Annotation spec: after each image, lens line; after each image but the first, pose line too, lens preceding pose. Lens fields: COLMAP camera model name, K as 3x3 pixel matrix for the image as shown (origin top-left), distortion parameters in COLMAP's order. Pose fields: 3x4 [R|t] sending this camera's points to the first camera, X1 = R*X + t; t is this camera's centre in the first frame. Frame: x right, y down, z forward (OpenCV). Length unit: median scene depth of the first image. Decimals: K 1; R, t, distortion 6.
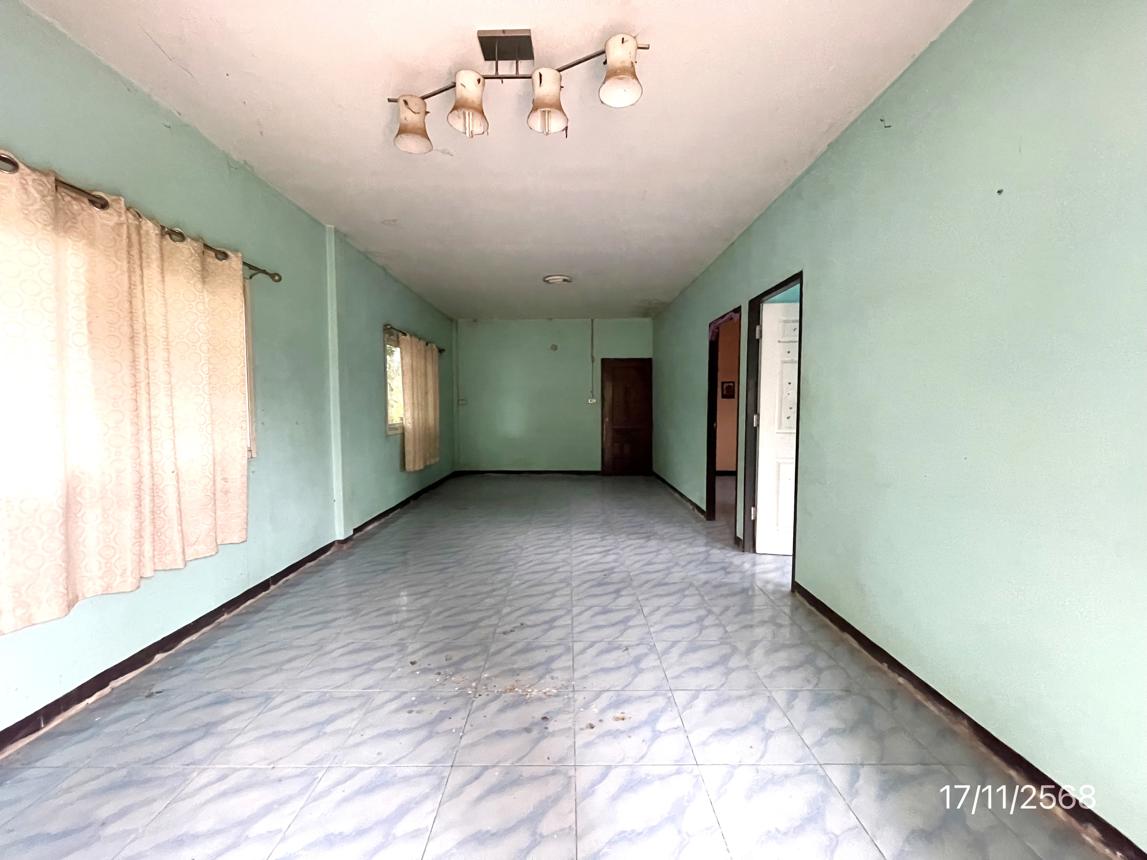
lens RADIAL K [[465.3, 0, 573.5], [0, 465.3, 430.0], [0, 0, 1]] dist [0.001460, -0.000265]
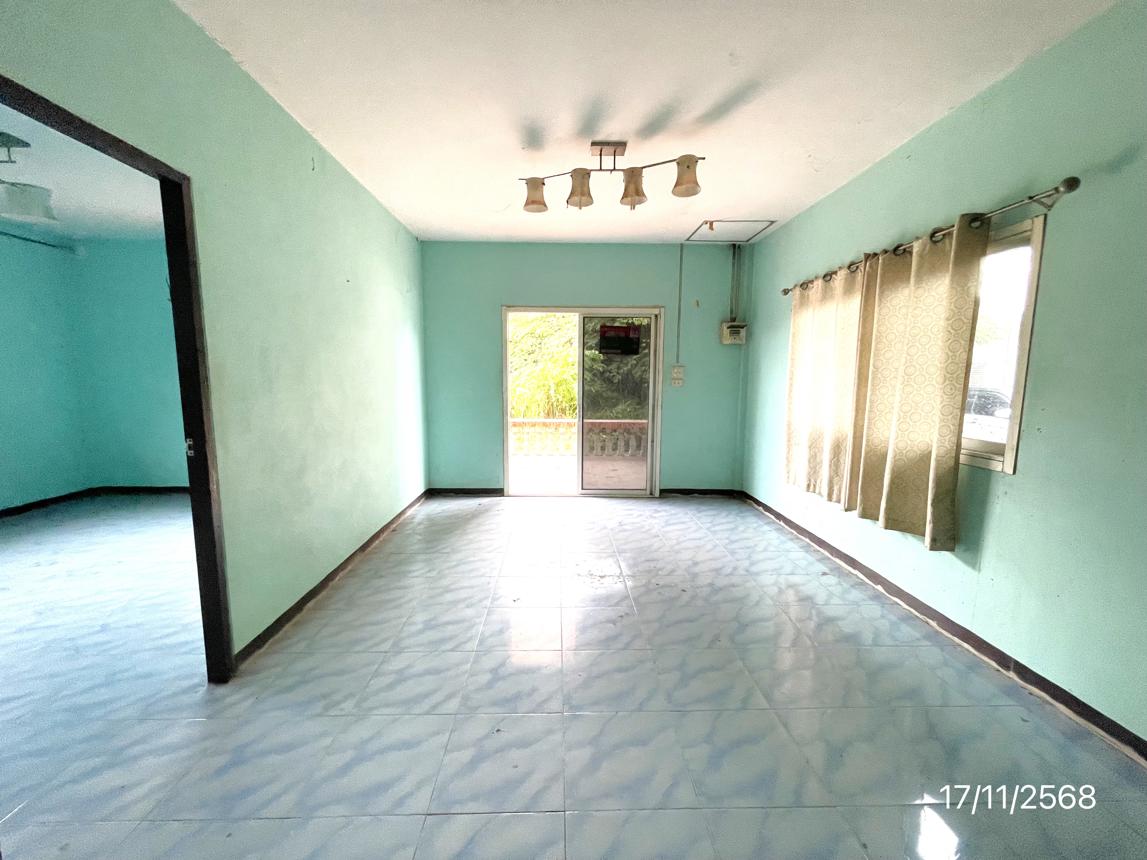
lens RADIAL K [[465.3, 0, 573.5], [0, 465.3, 430.0], [0, 0, 1]] dist [0.001460, -0.000265]
pose [[-0.999340, -0.004656, -0.036020, 0.011093], [-0.010959, 0.984176, 0.176854, -0.155046], [0.034626, 0.177132, -0.983578, 2.033063]]
